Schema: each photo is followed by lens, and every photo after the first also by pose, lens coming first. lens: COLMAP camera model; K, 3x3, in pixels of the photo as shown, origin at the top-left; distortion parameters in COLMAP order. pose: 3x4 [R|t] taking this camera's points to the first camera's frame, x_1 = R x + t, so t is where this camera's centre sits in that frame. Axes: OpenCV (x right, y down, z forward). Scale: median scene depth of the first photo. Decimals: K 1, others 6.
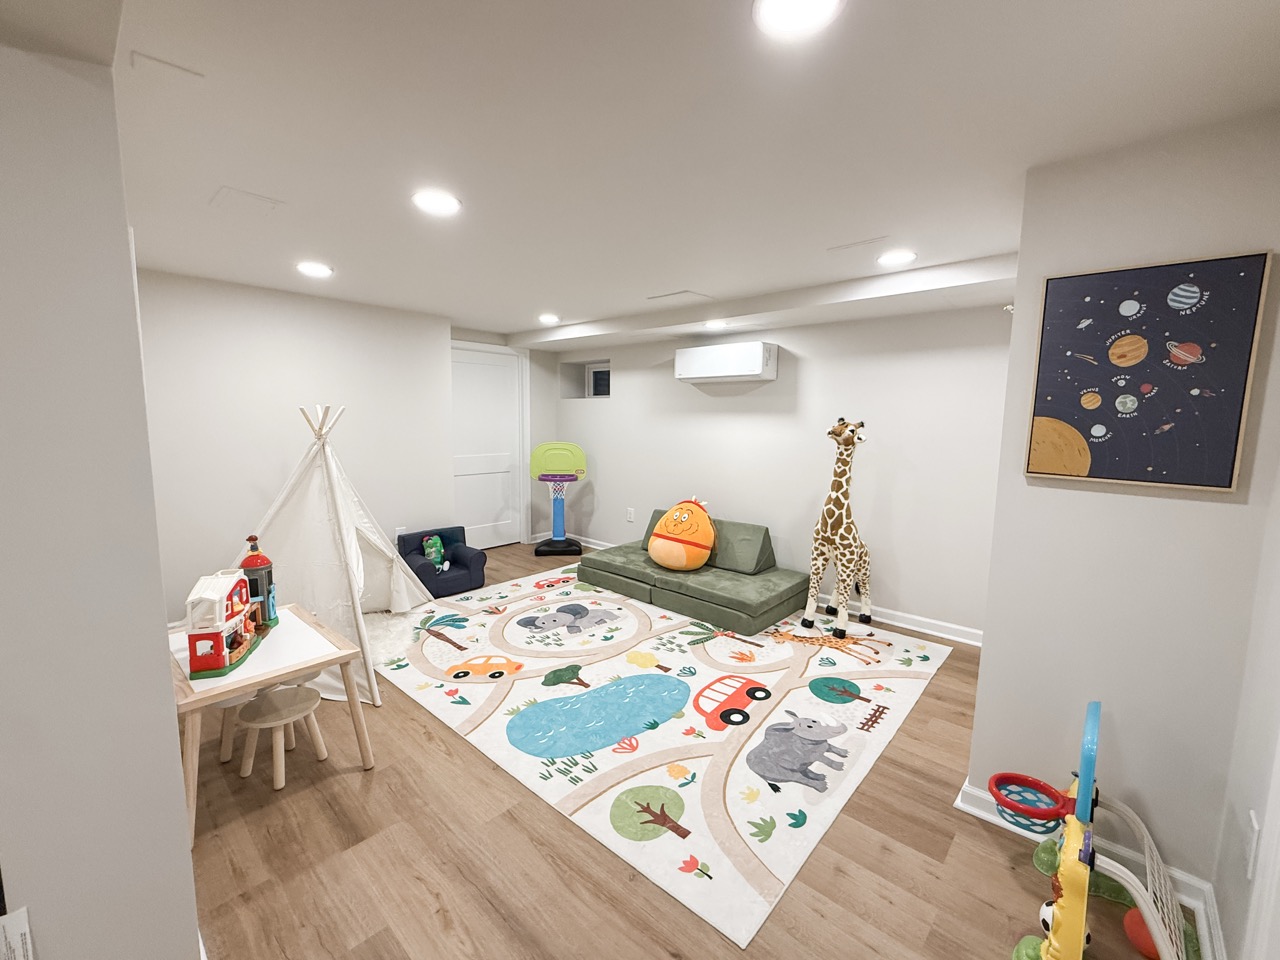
lens RADIAL K [[528.8, 0, 643.4], [0, 528.8, 479.5], [0, 0, 1]] dist [0.000482, 0.000285]
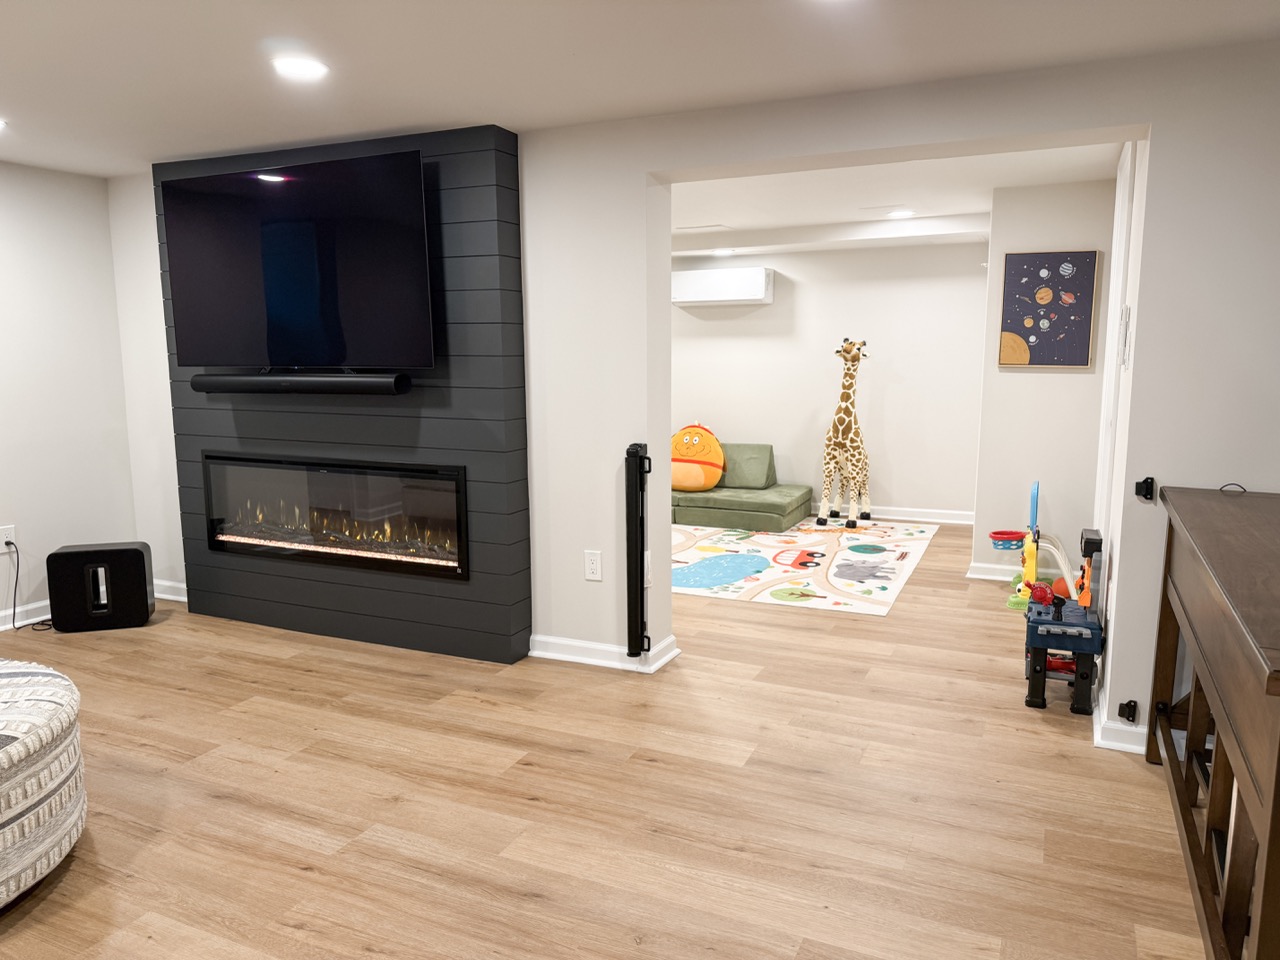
lens RADIAL K [[897.6, 0, 637.2], [0, 897.6, 478.9], [0, 0, 1]] dist [0.056098, -0.060875]
pose [[0.955264, -0.057646, 0.290083, -0.659854], [0.050430, 0.998205, 0.032294, 0.105460], [-0.291424, -0.016221, 0.956457, -0.766635]]
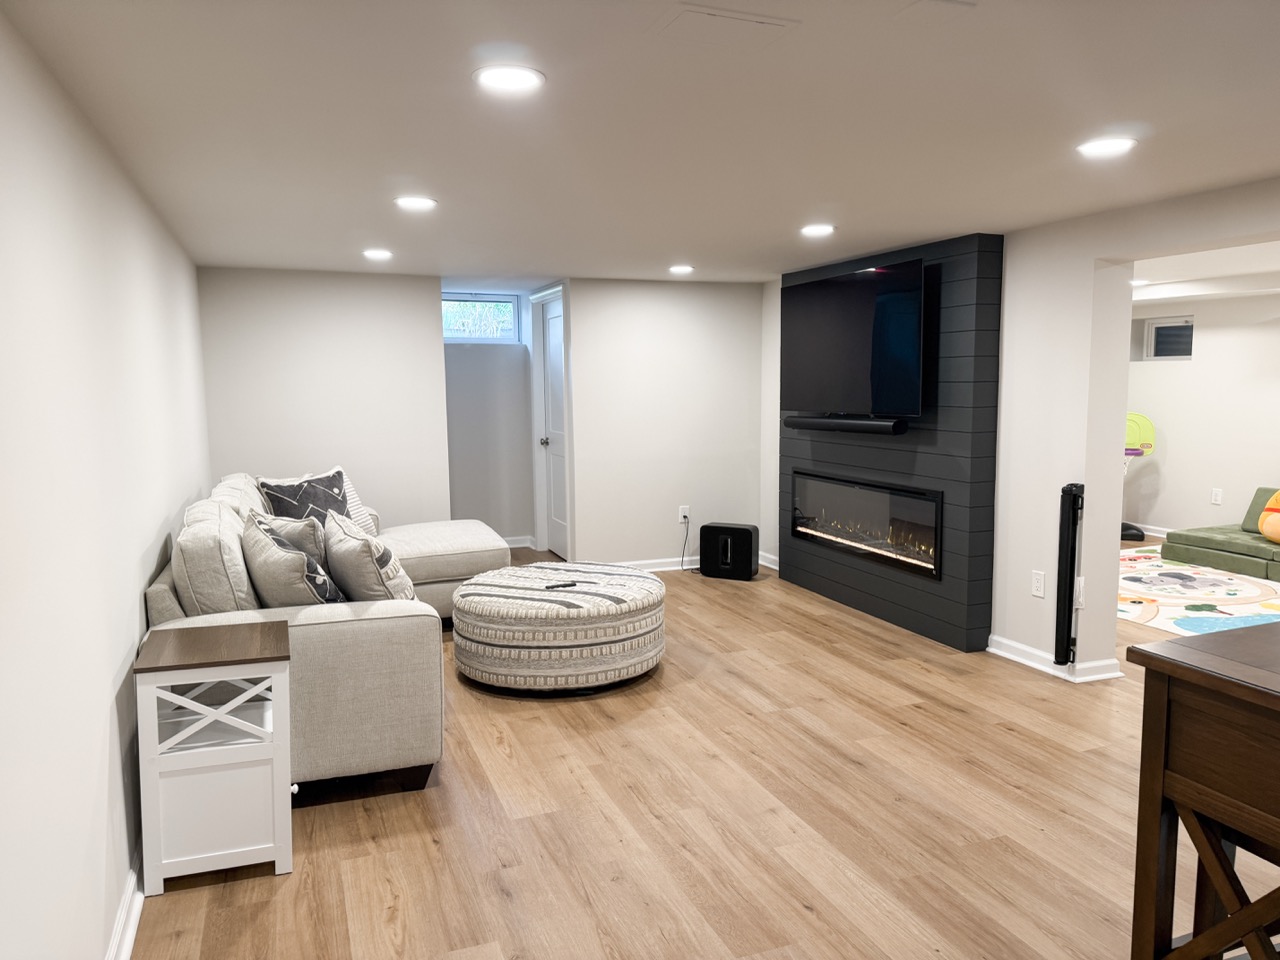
lens RADIAL K [[897.6, 0, 623.4], [0, 897.6, 472.3], [0, 0, 1]] dist [0.056098, -0.060875]
pose [[0.888178, 0.027531, -0.458674, -0.319671], [-0.034668, 0.999373, -0.007145, 0.112408], [0.458190, 0.022247, 0.888576, -1.176437]]
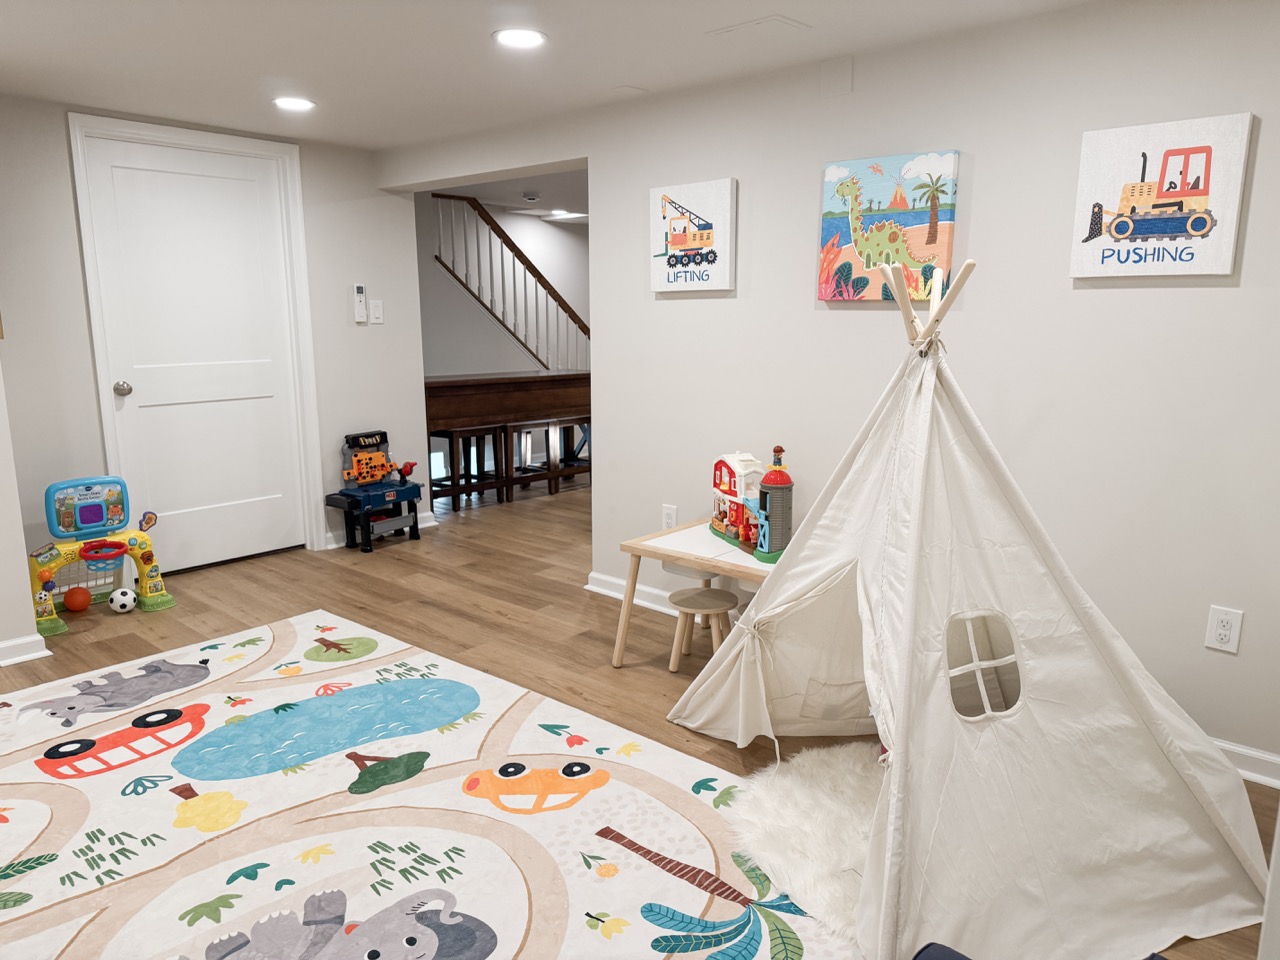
lens RADIAL K [[897.6, 0, 643.3], [0, 897.6, 487.1], [0, 0, 1]] dist [0.056098, -0.060875]
pose [[-0.999895, -0.008413, -0.011834, -0.343619], [-0.011657, 0.951043, 0.308838, -0.169957], [0.008656, 0.308943, -0.951041, 1.545077]]
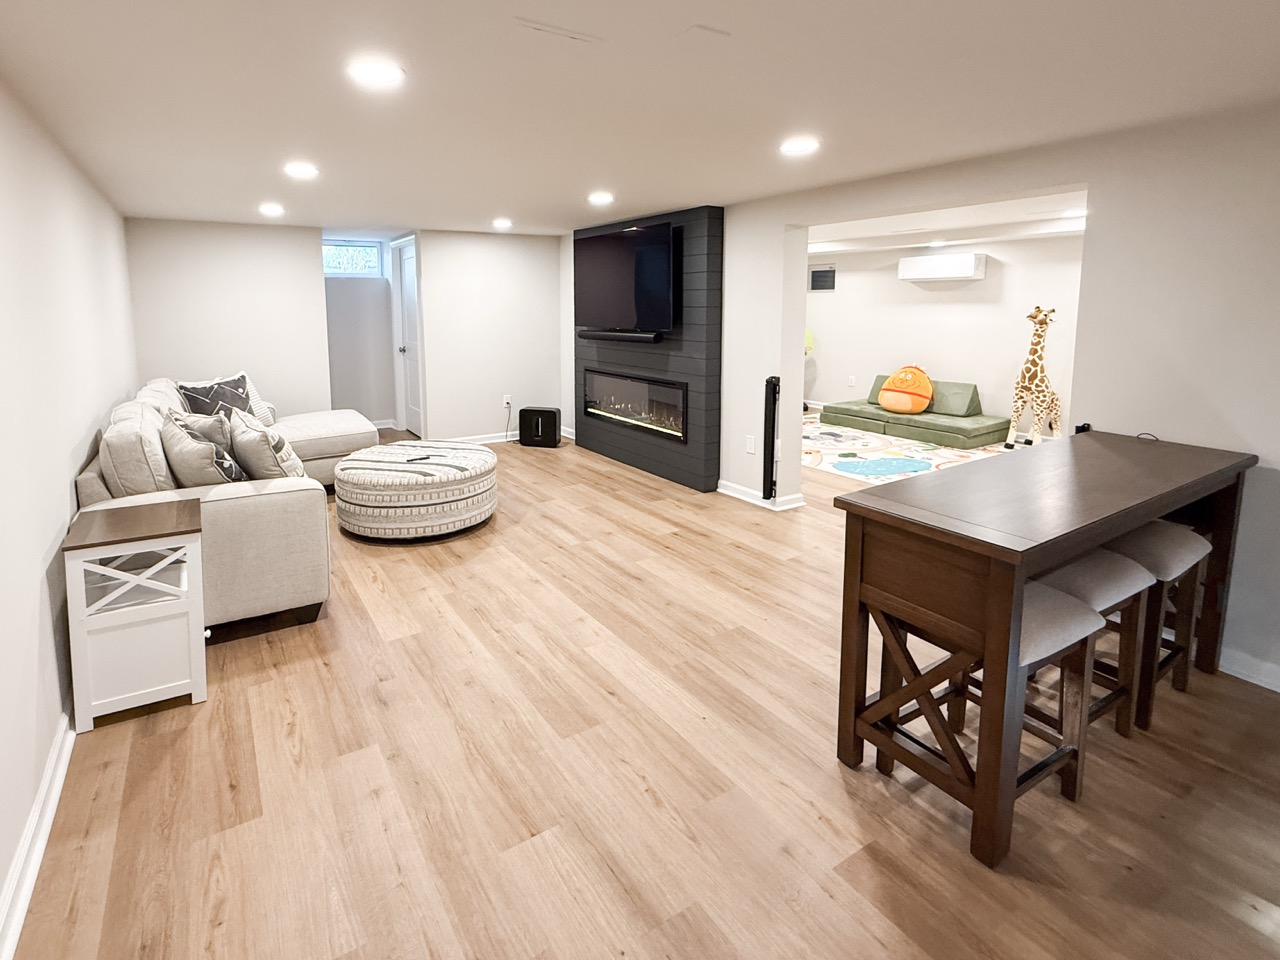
lens RADIAL K [[628.4, 0, 557.2], [0, 628.4, 368.8], [0, 0, 1]] dist [-0.001904, 0.004087]
pose [[0.948950, 0.012401, -0.315181, -0.357523], [-0.016473, 0.999812, -0.010260, 0.102289], [0.314995, 0.014928, 0.948976, -1.130144]]
